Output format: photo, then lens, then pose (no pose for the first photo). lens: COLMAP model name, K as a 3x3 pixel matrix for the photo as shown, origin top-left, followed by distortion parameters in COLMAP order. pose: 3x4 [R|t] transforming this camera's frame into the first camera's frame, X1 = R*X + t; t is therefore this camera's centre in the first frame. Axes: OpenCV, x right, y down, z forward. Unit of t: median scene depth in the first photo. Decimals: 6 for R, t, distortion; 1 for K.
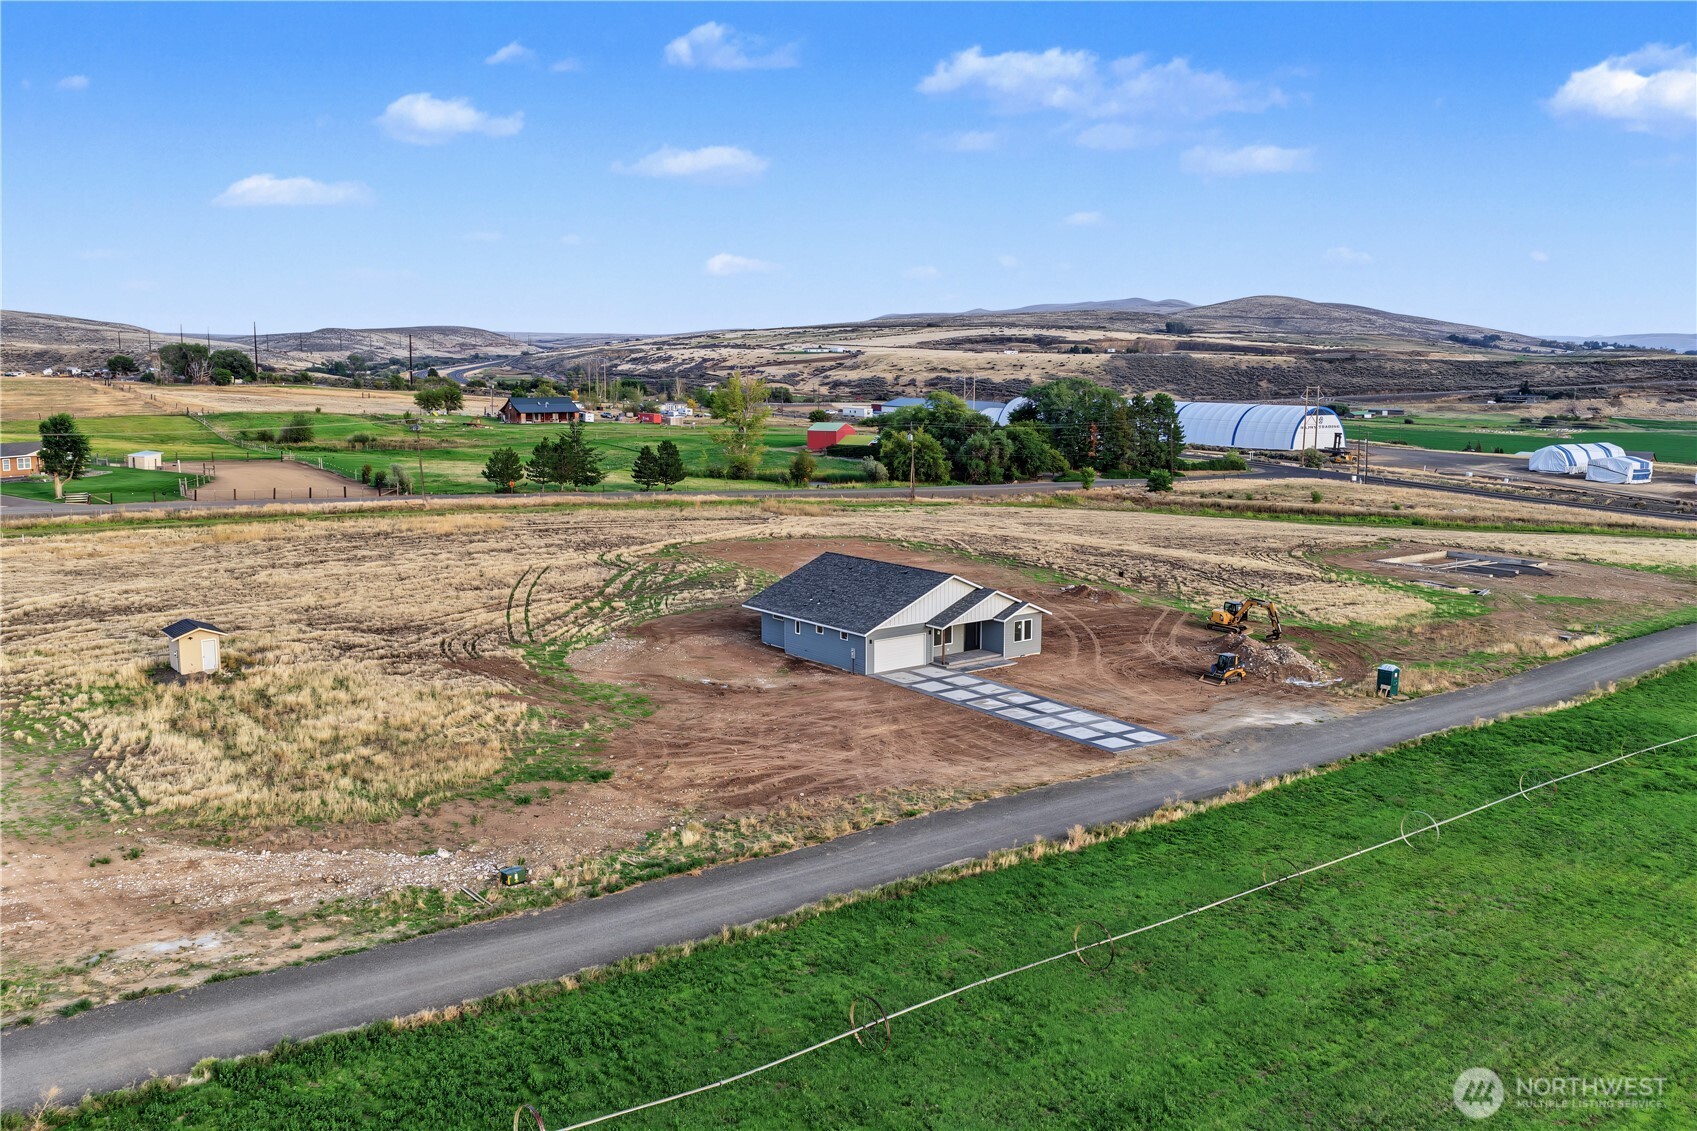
lens RADIAL K [[1406.1, 0, 848.5], [0, 1406.1, 565.5], [0, 0, 1]] dist [-0.005901, 0.012564]
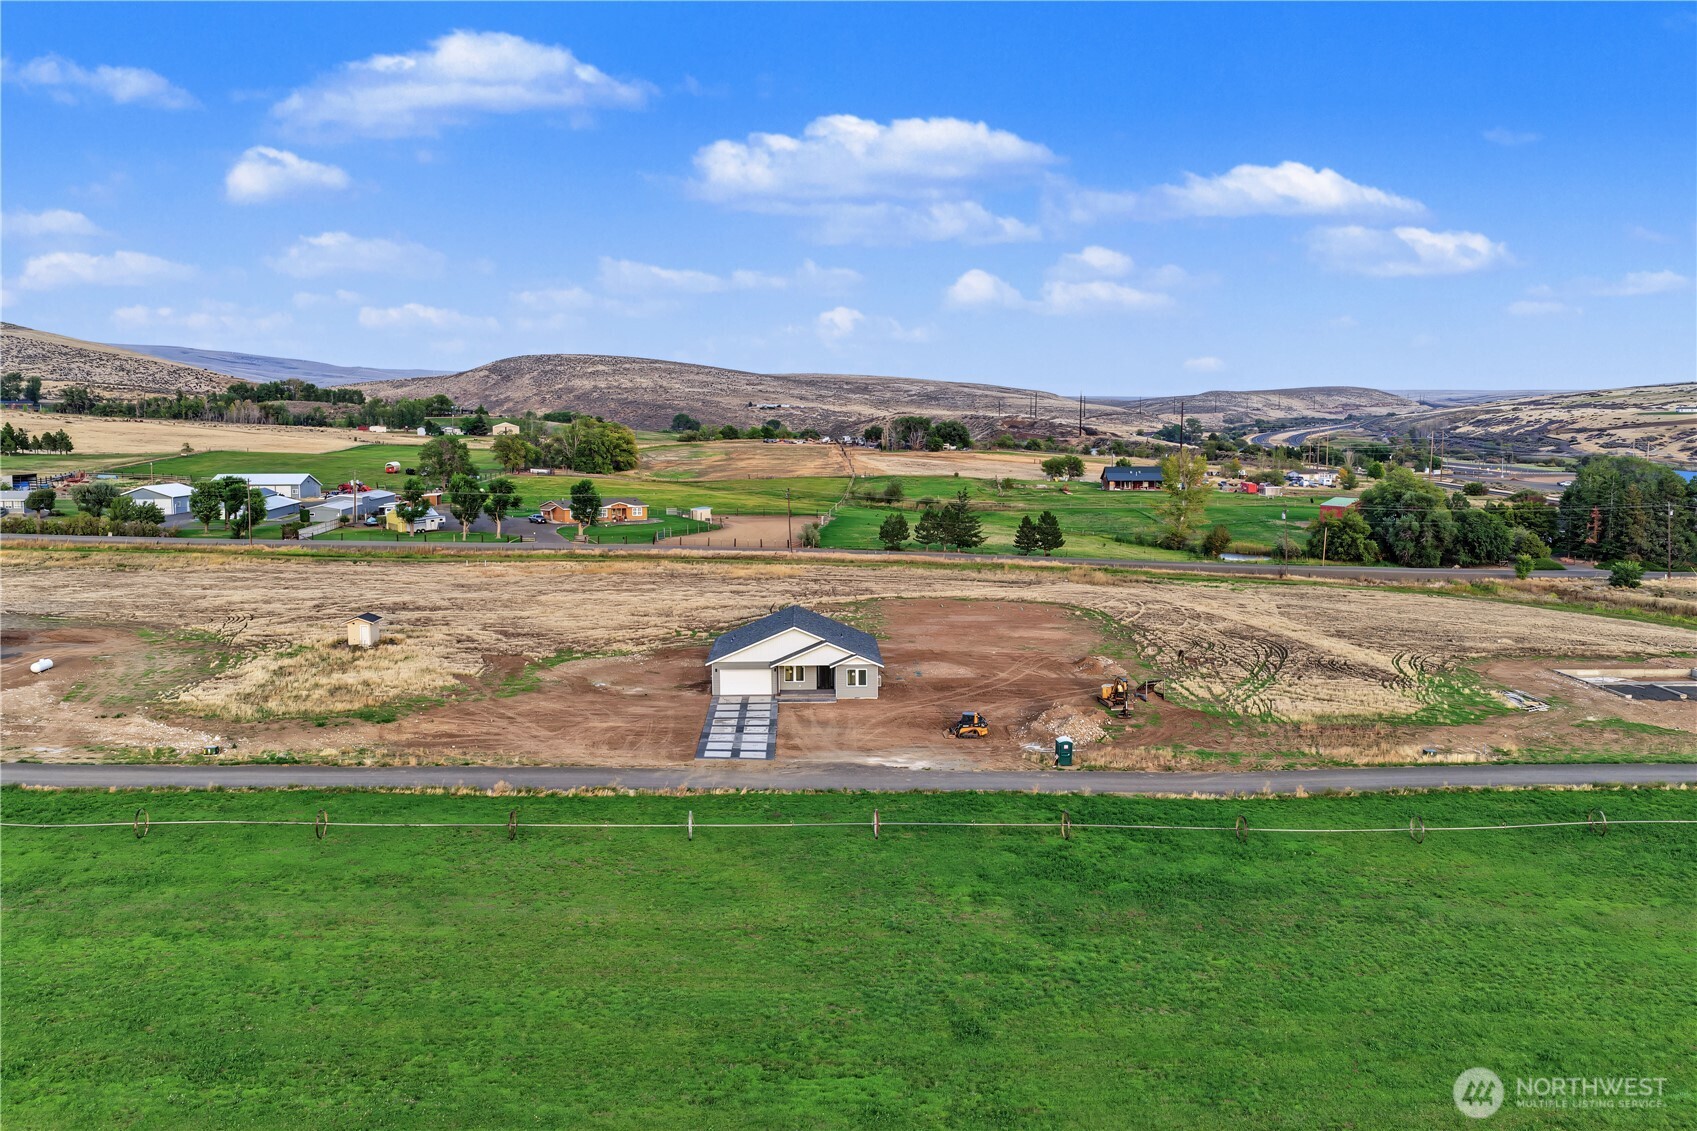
lens RADIAL K [[1406.1, 0, 848.5], [0, 1406.1, 565.5], [0, 0, 1]] dist [-0.005901, 0.012564]
pose [[0.809618, 0.055316, -0.584345, 0.346826], [-0.079446, 0.996715, -0.015722, -0.013162], [0.581555, 0.059153, 0.811353, -0.003861]]
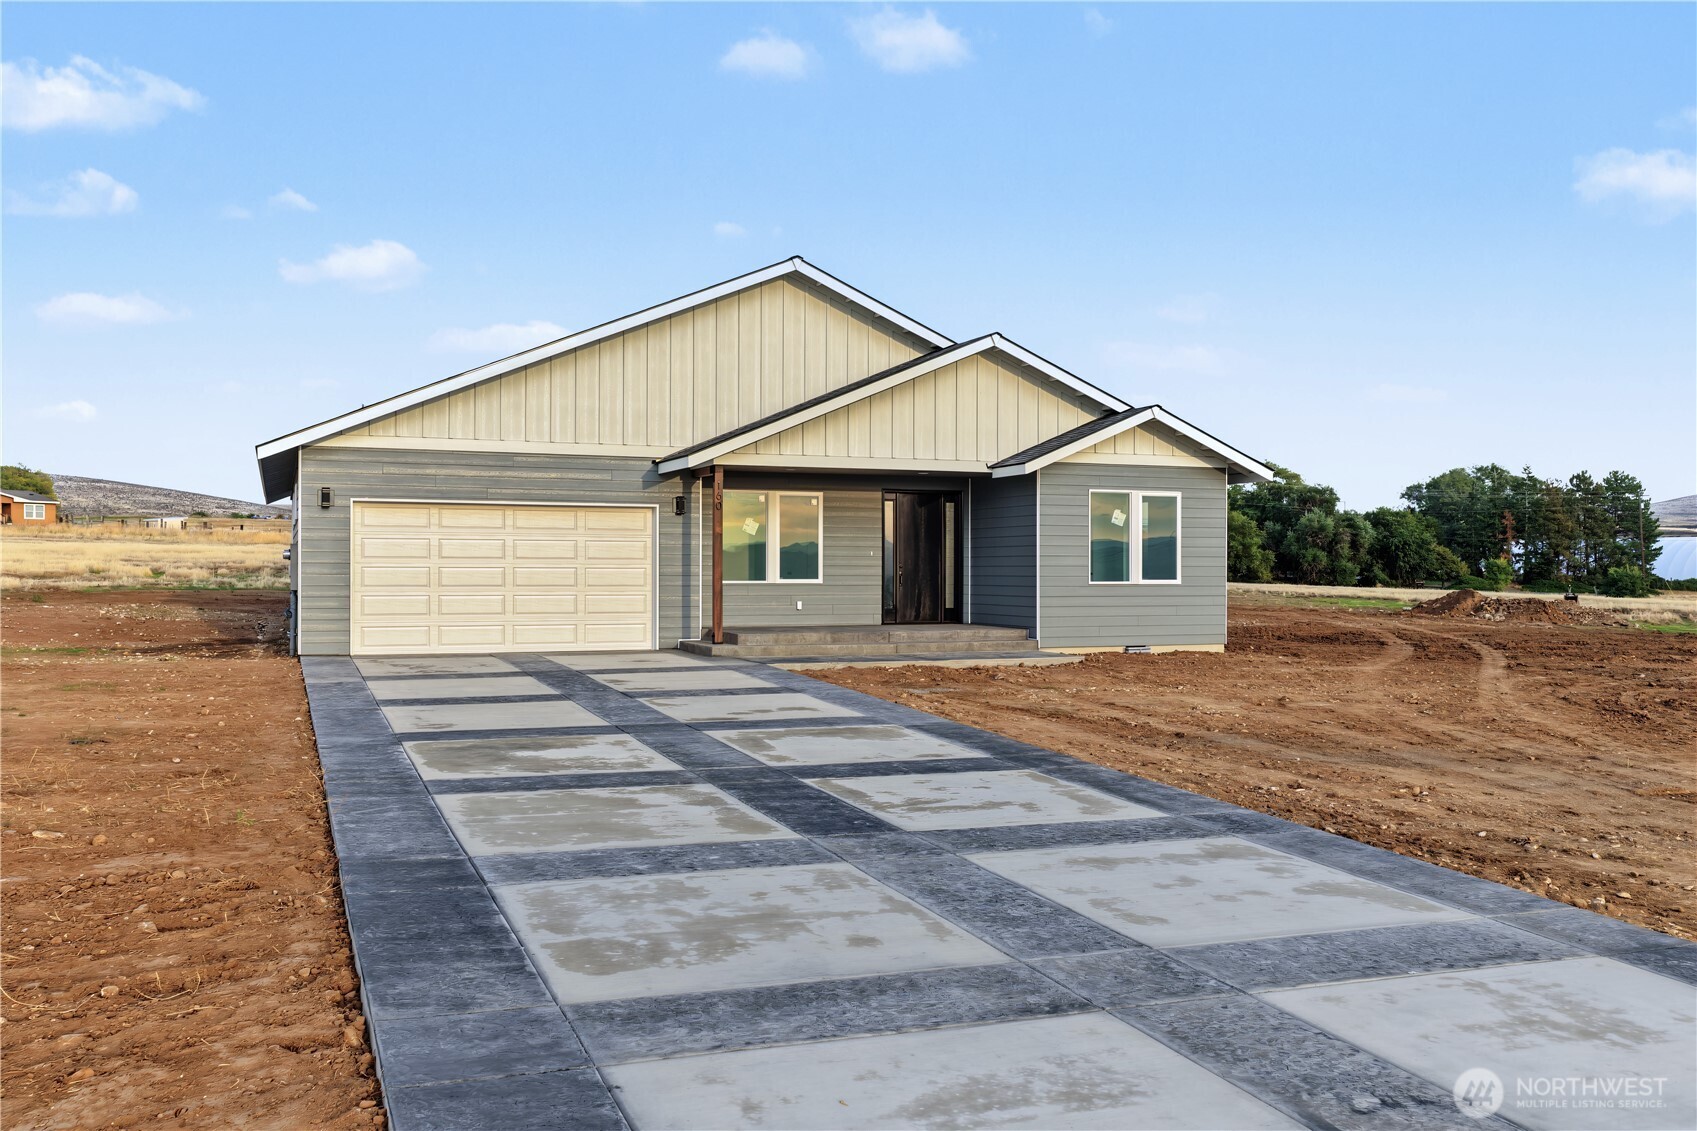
lens RADIAL K [[1406.1, 0, 848.5], [0, 1406.1, 565.5], [0, 0, 1]] dist [-0.005901, 0.012564]
pose [[0.962964, 0.000325, -0.269629, 0.058839], [-0.040812, 0.988653, -0.144566, 0.035883], [0.266523, 0.150216, 0.952051, 0.319958]]
